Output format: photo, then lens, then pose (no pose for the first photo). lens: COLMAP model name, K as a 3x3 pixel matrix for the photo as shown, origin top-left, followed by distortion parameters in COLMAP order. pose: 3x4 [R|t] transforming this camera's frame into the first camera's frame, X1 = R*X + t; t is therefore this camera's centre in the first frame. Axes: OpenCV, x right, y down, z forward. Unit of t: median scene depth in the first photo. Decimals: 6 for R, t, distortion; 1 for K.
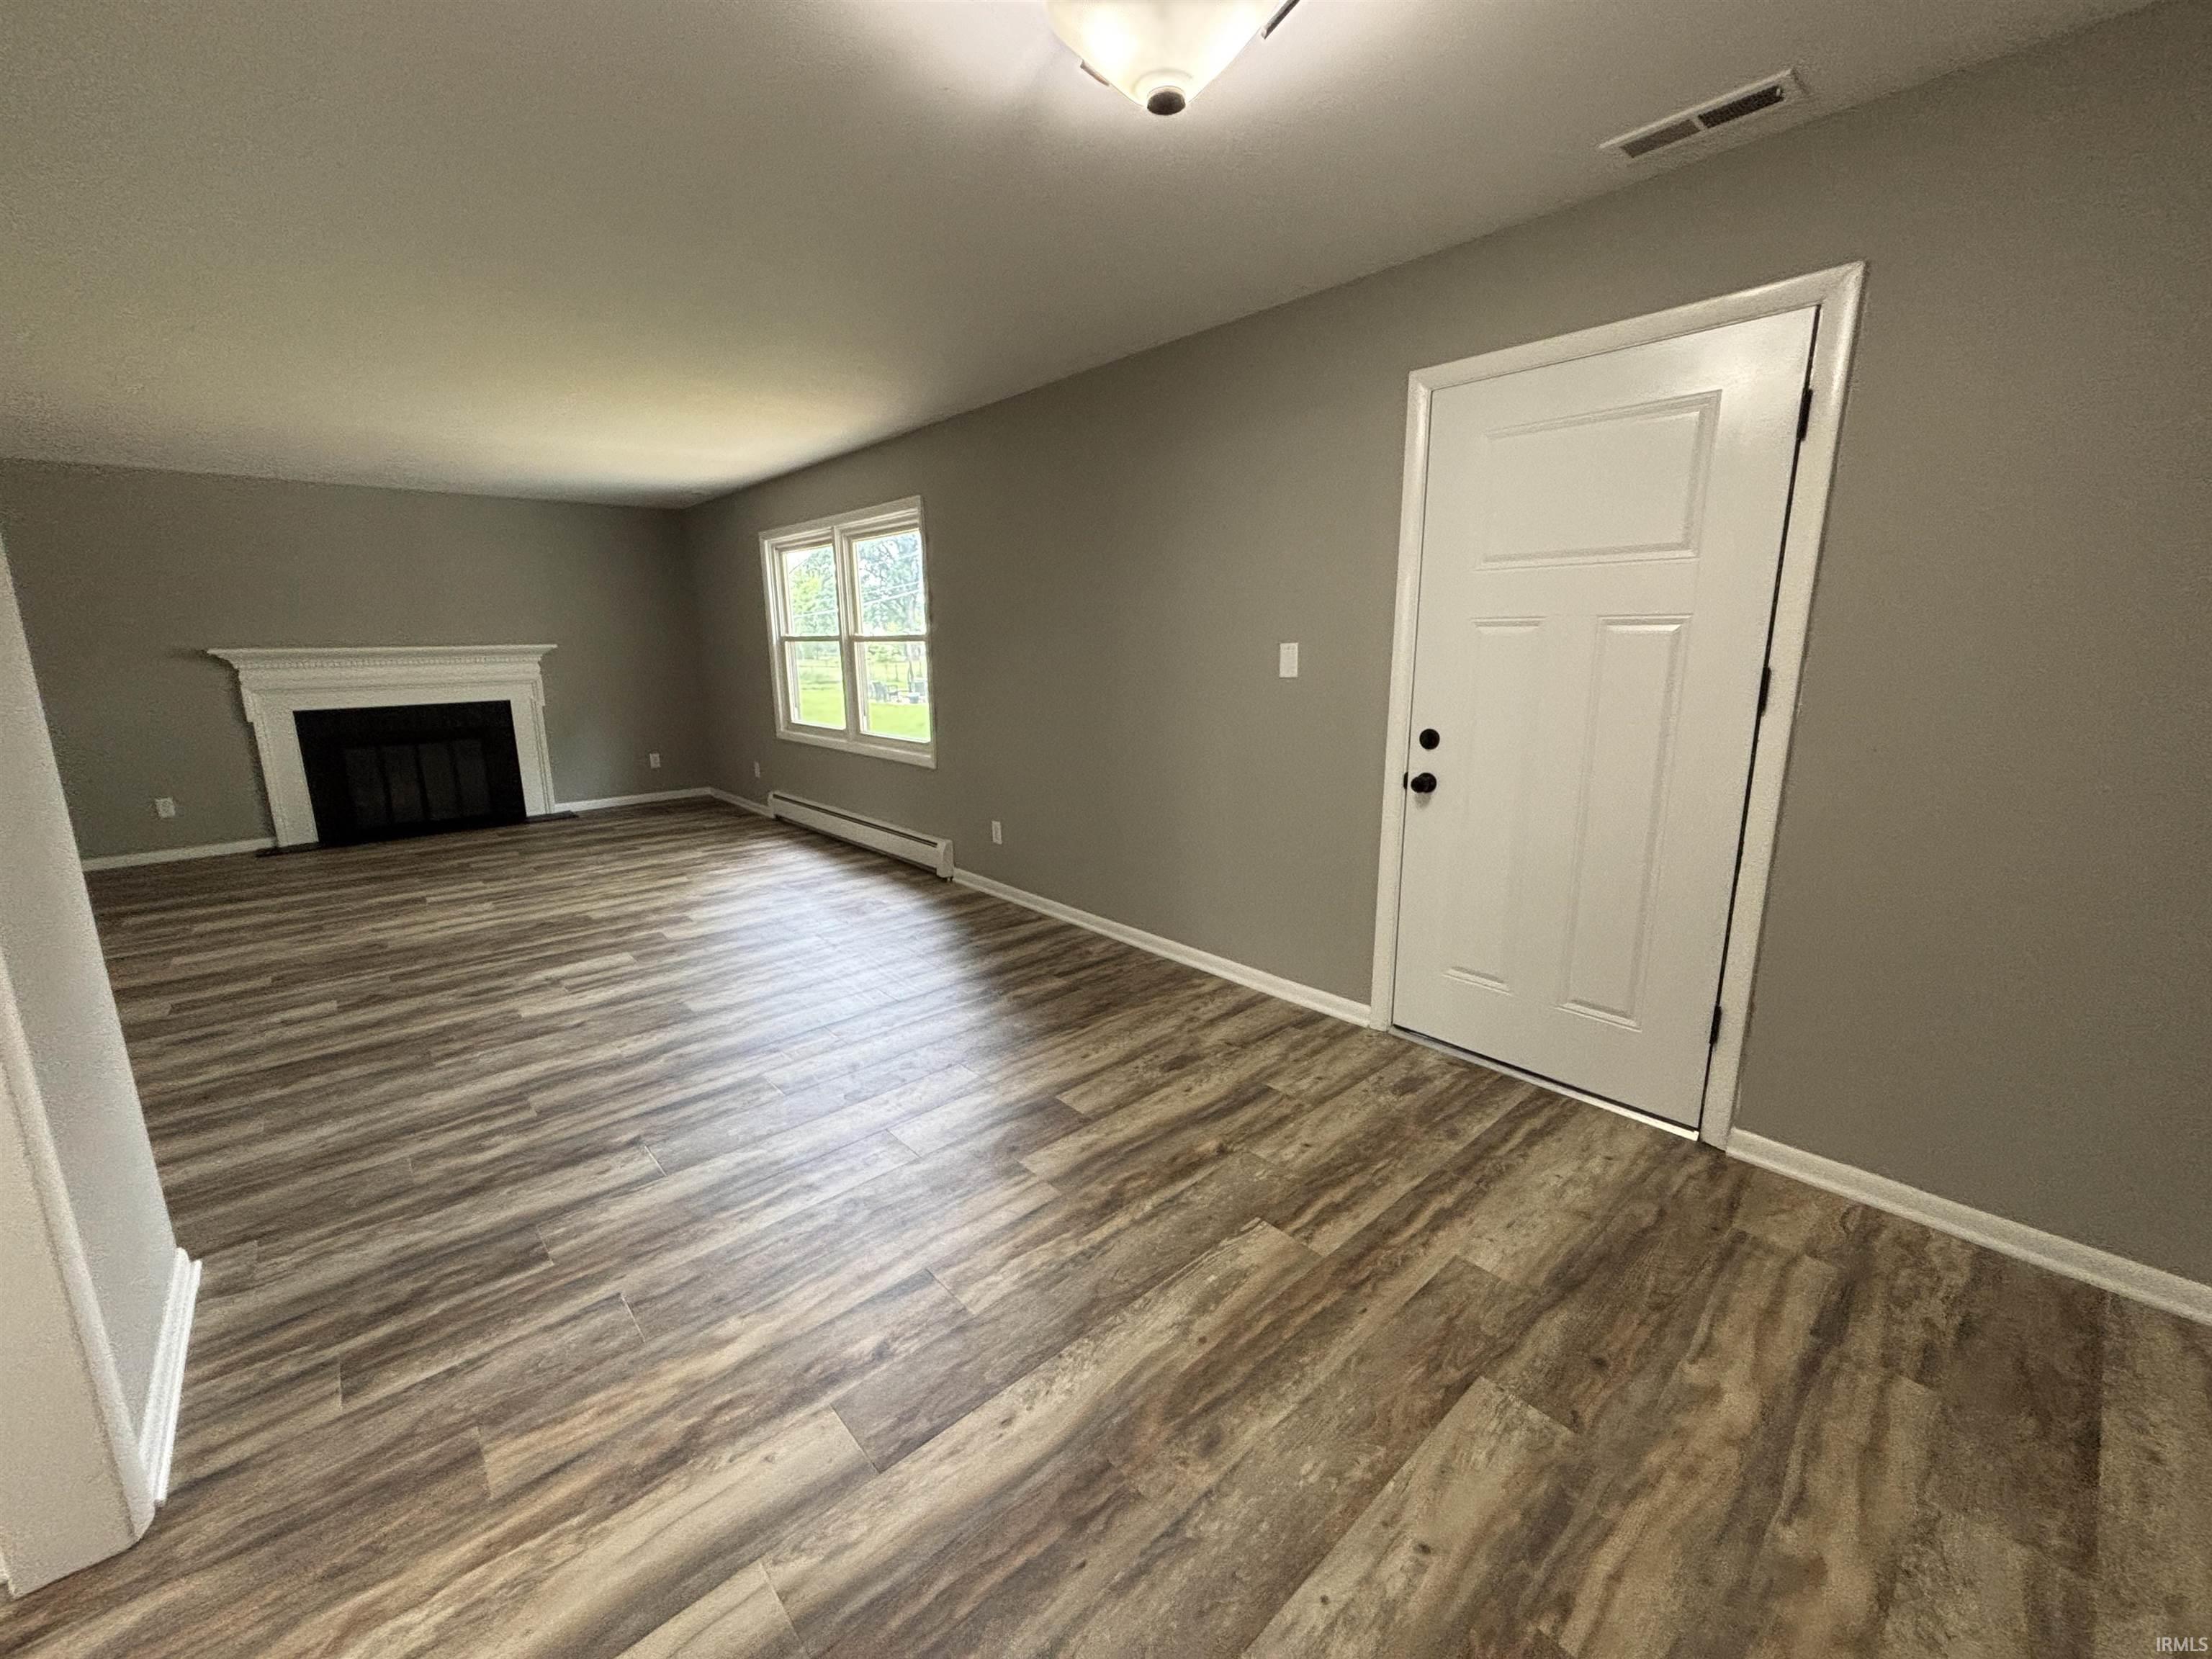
lens RADIAL K [[890.4, 0, 1087.5], [0, 890.4, 815.4], [0, 0, 1]] dist [0.004263, 0.000427]
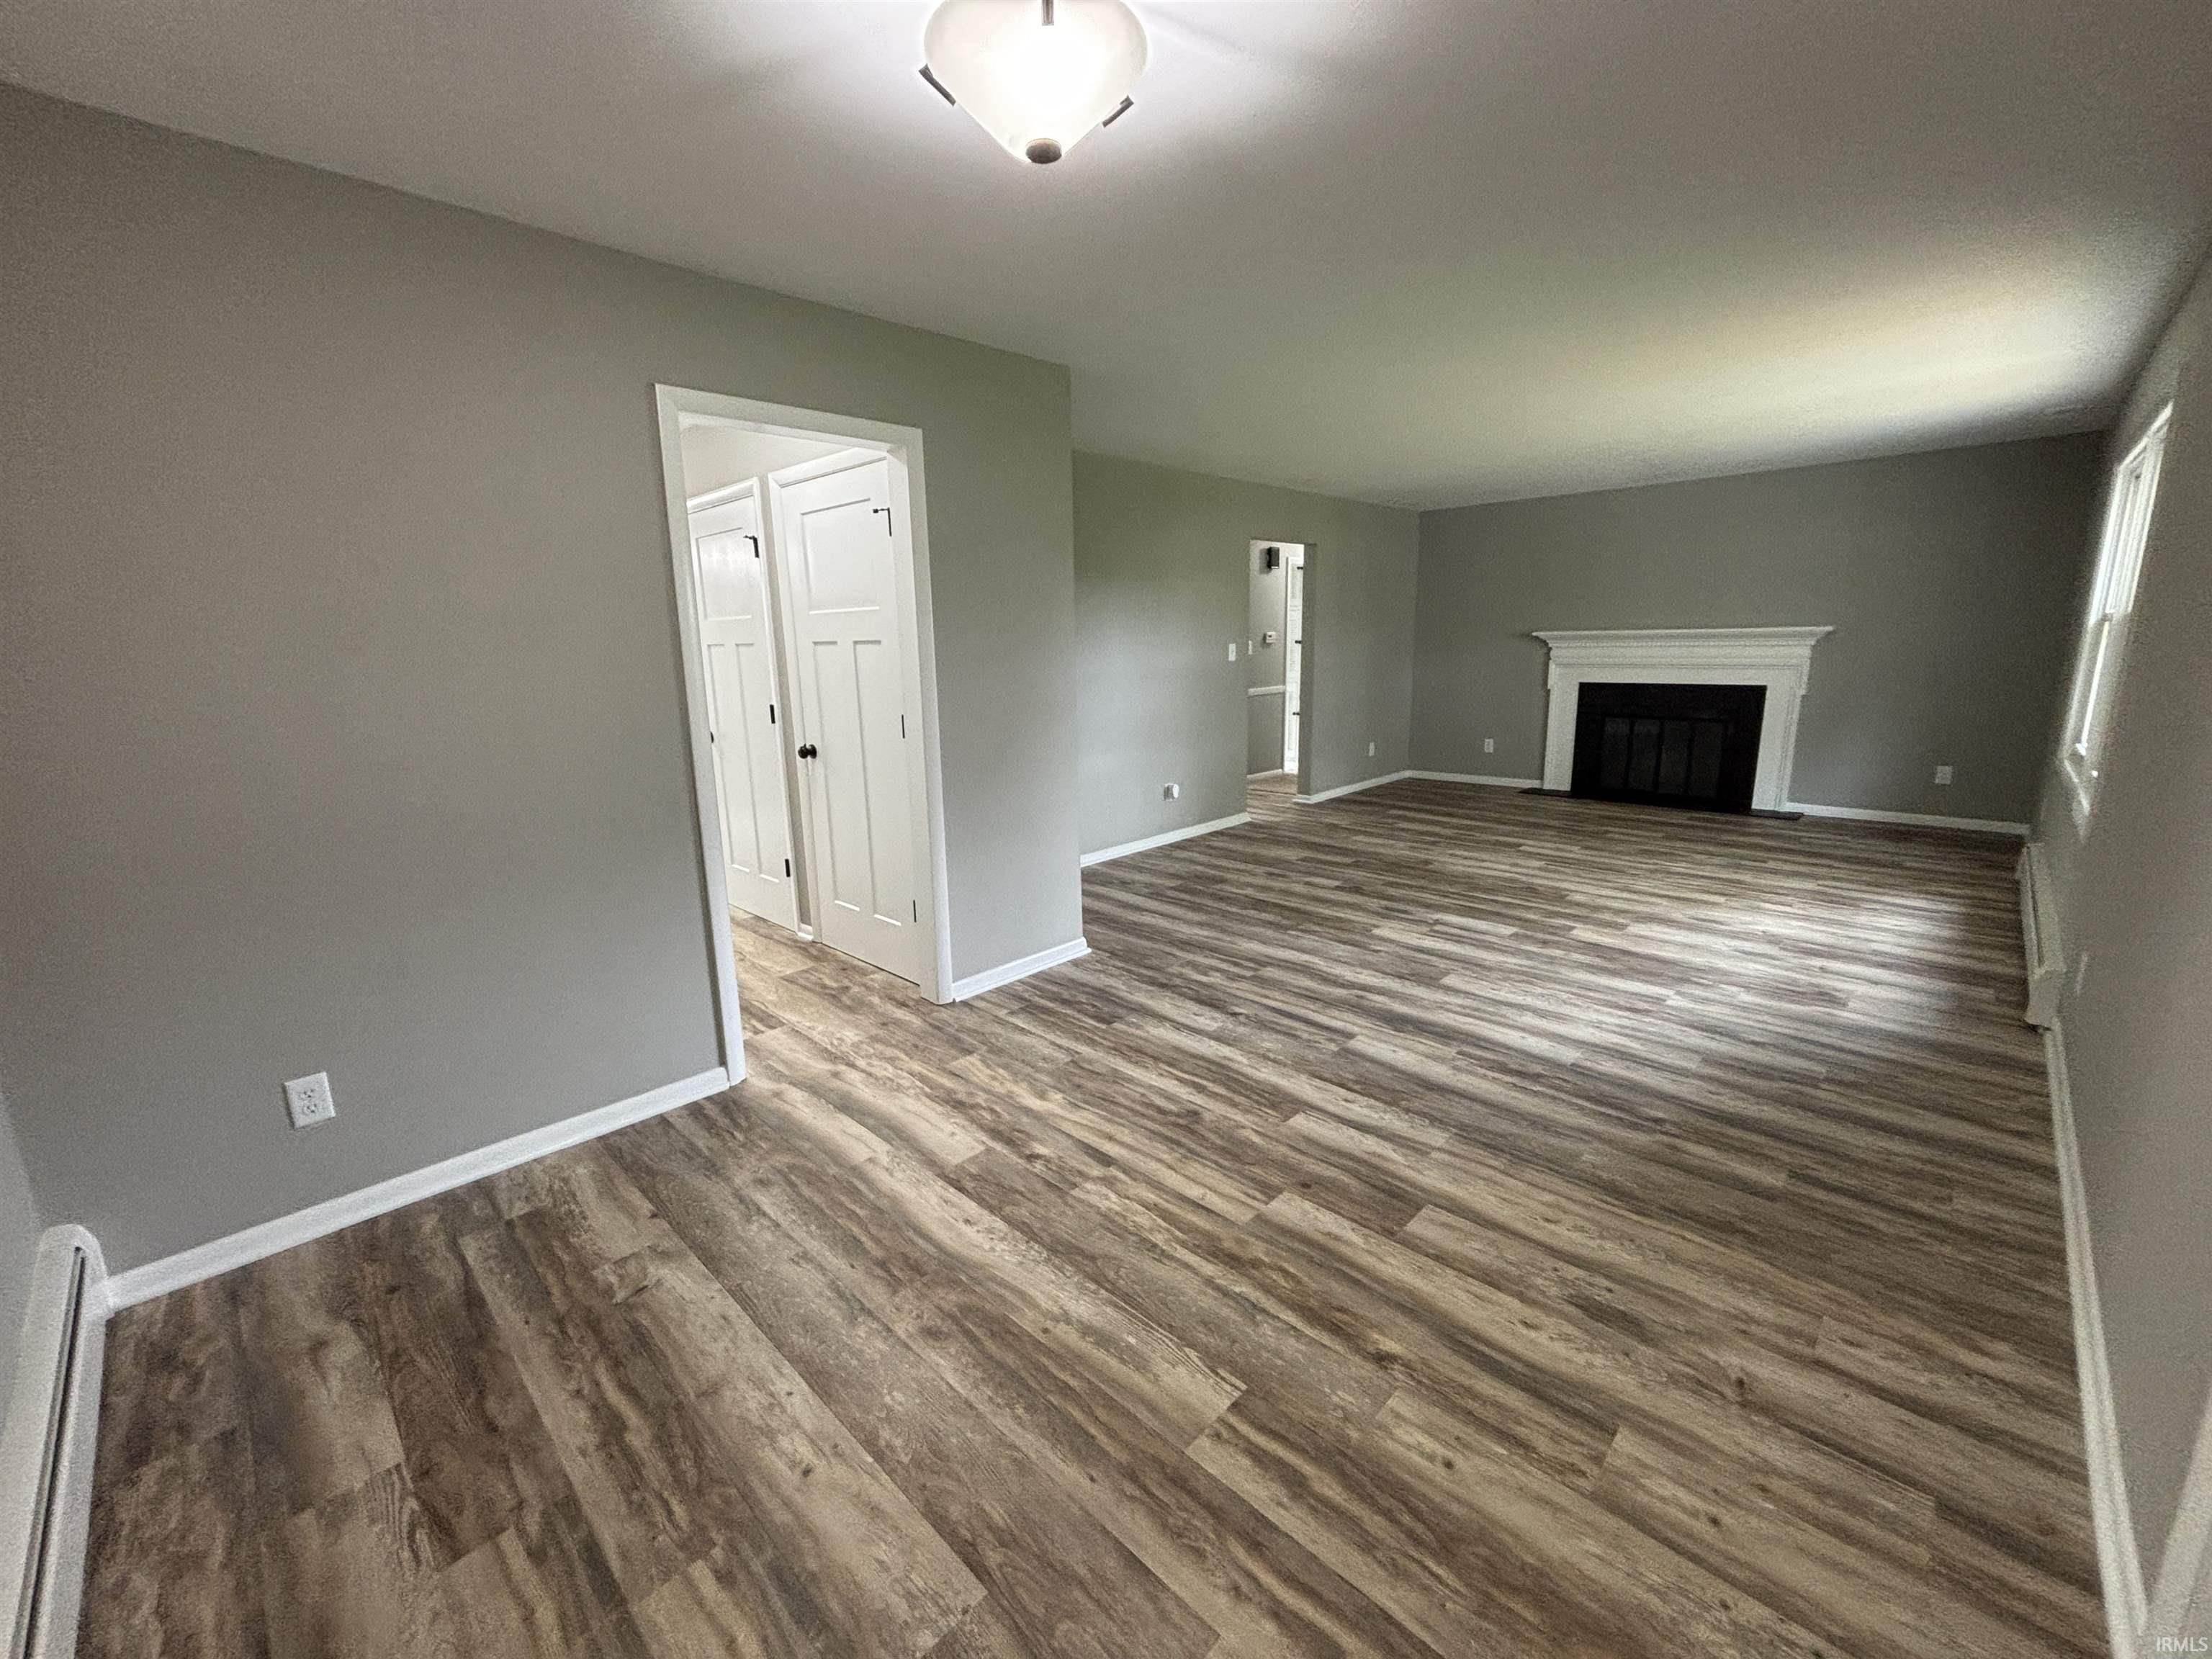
lens RADIAL K [[890.4, 0, 1088.3], [0, 890.4, 845.0], [0, 0, 1]] dist [0.004263, 0.000427]
pose [[0.072976, 0.239696, -0.968101, 0.581716], [-0.179944, 0.957924, 0.223612, -0.111562], [0.980966, 0.157886, 0.113038, 0.490293]]
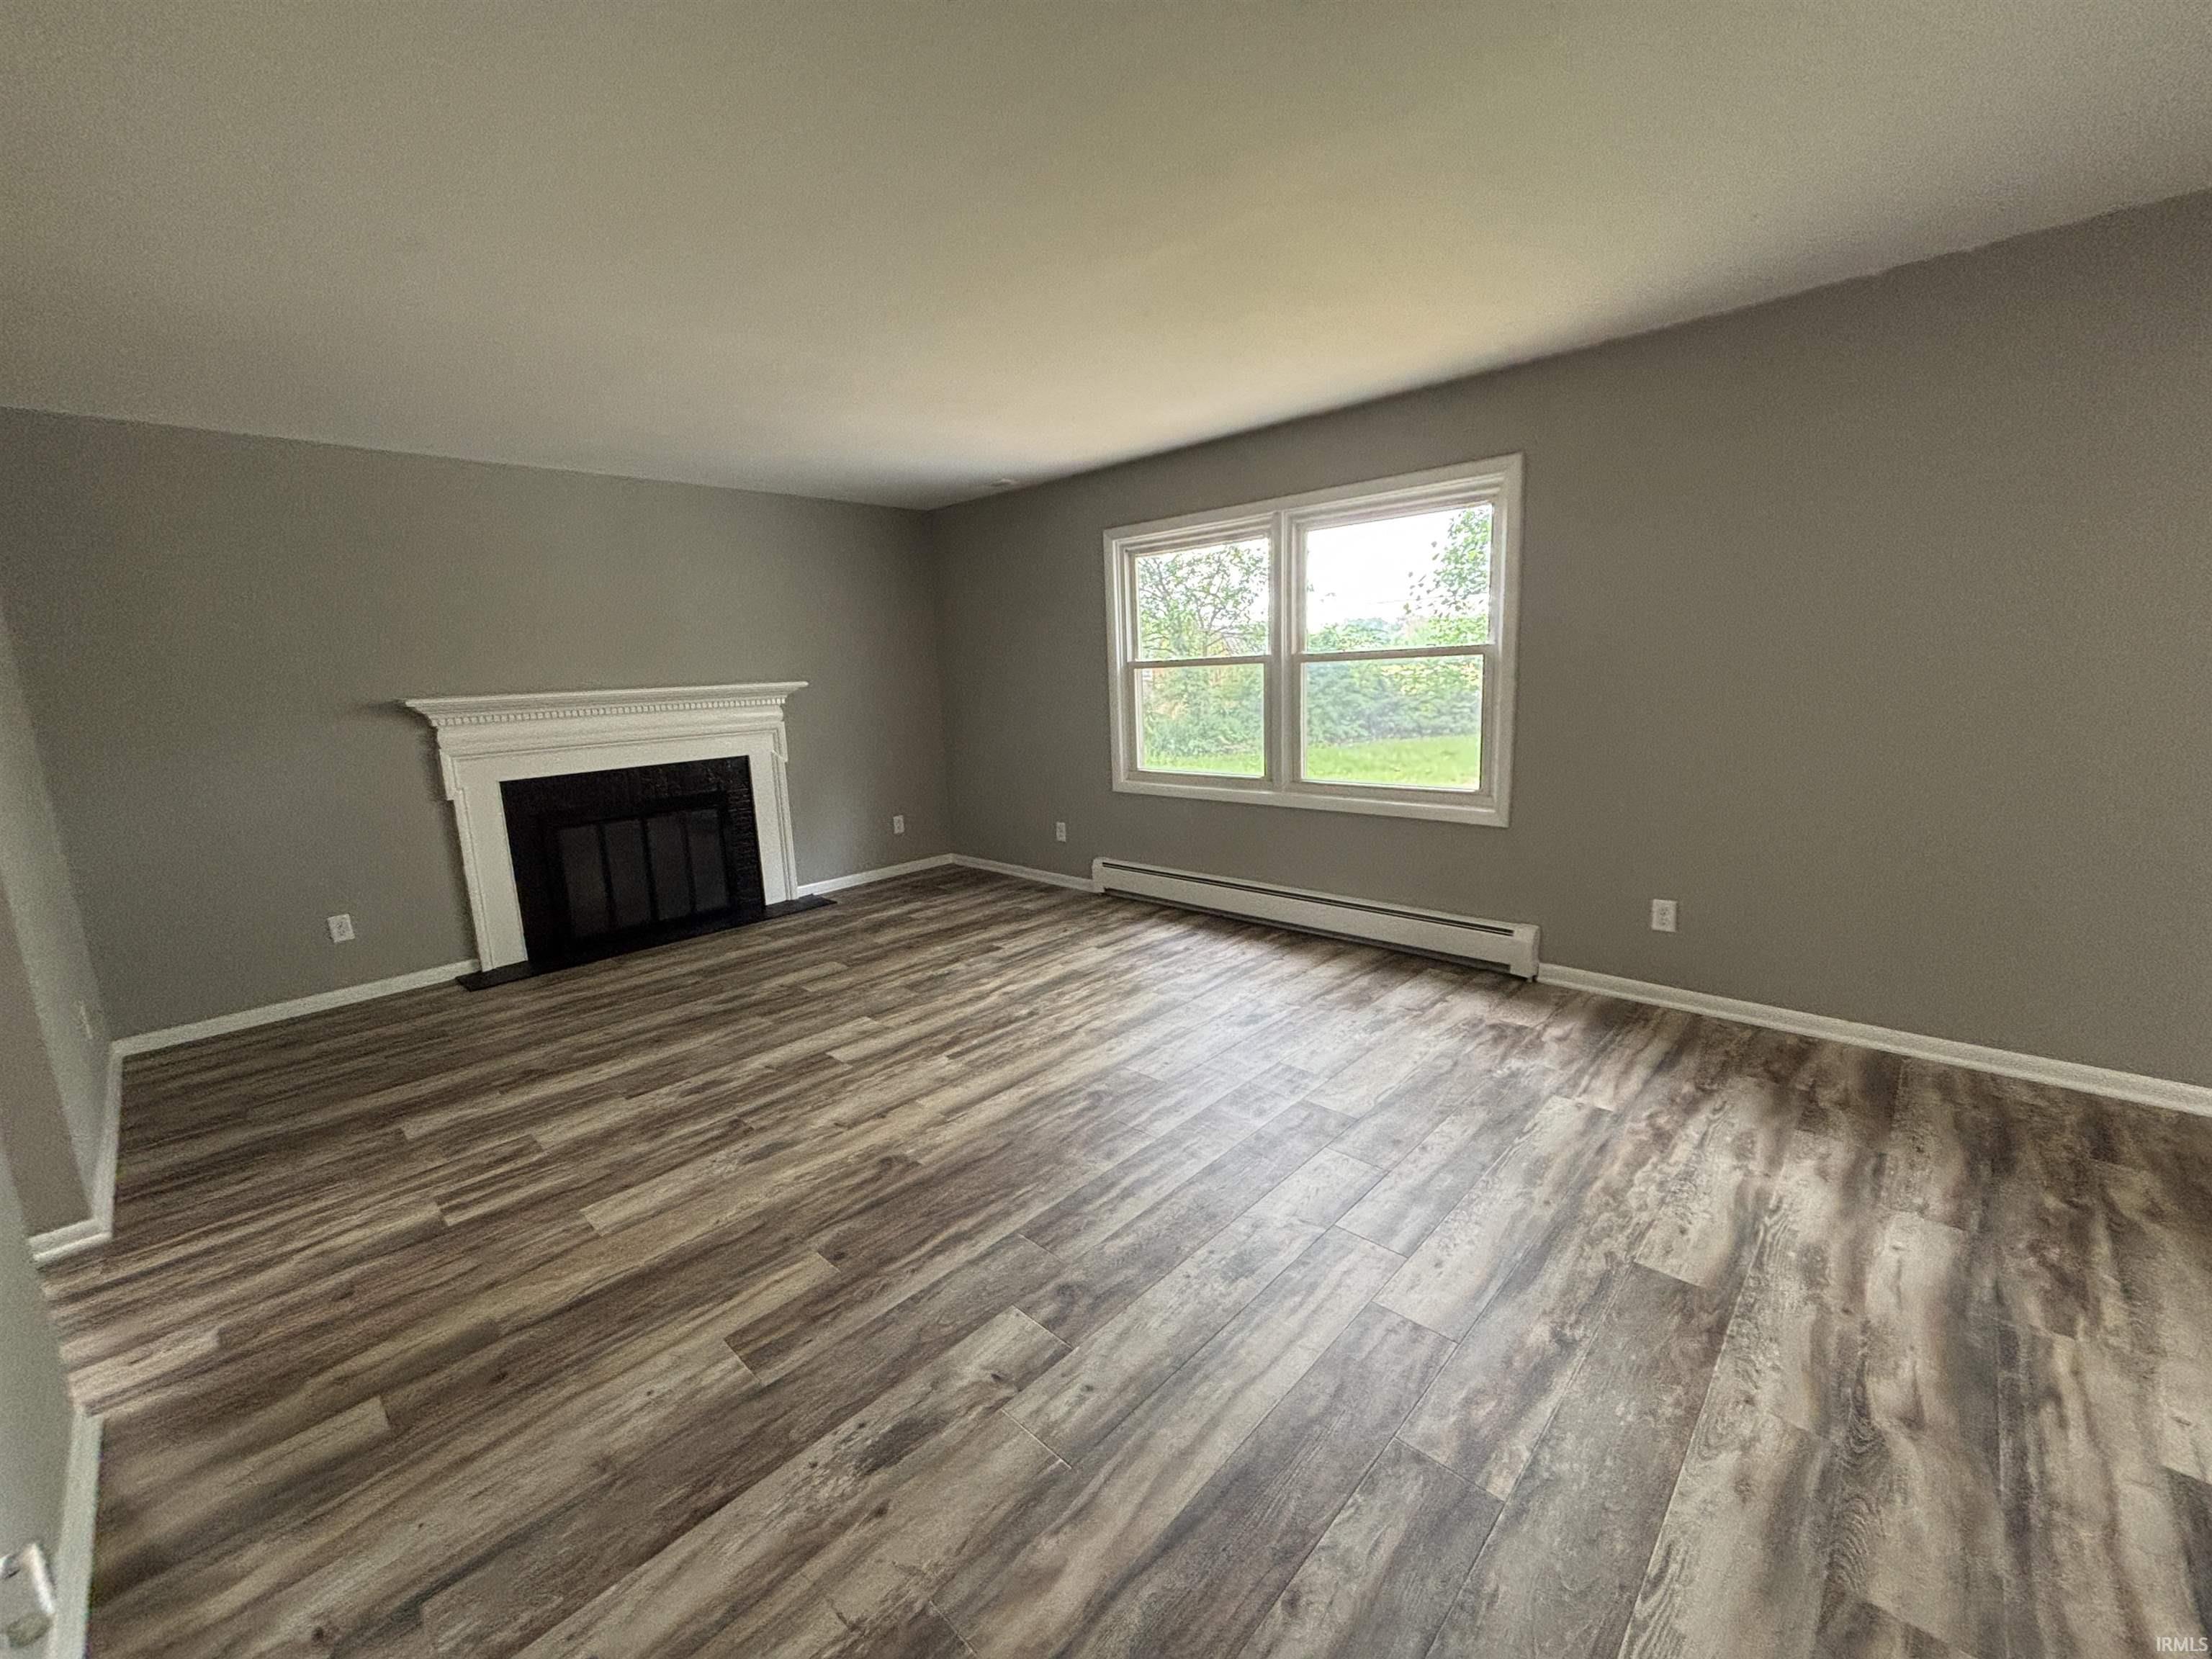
lens RADIAL K [[890.4, 0, 1095.5], [0, 890.4, 821.1], [0, 0, 1]] dist [0.004263, 0.000427]
pose [[0.995840, -0.041936, 0.080898, -0.953490], [0.044143, 0.998695, -0.025698, -0.092414], [-0.079715, 0.029162, 0.996391, 0.496755]]
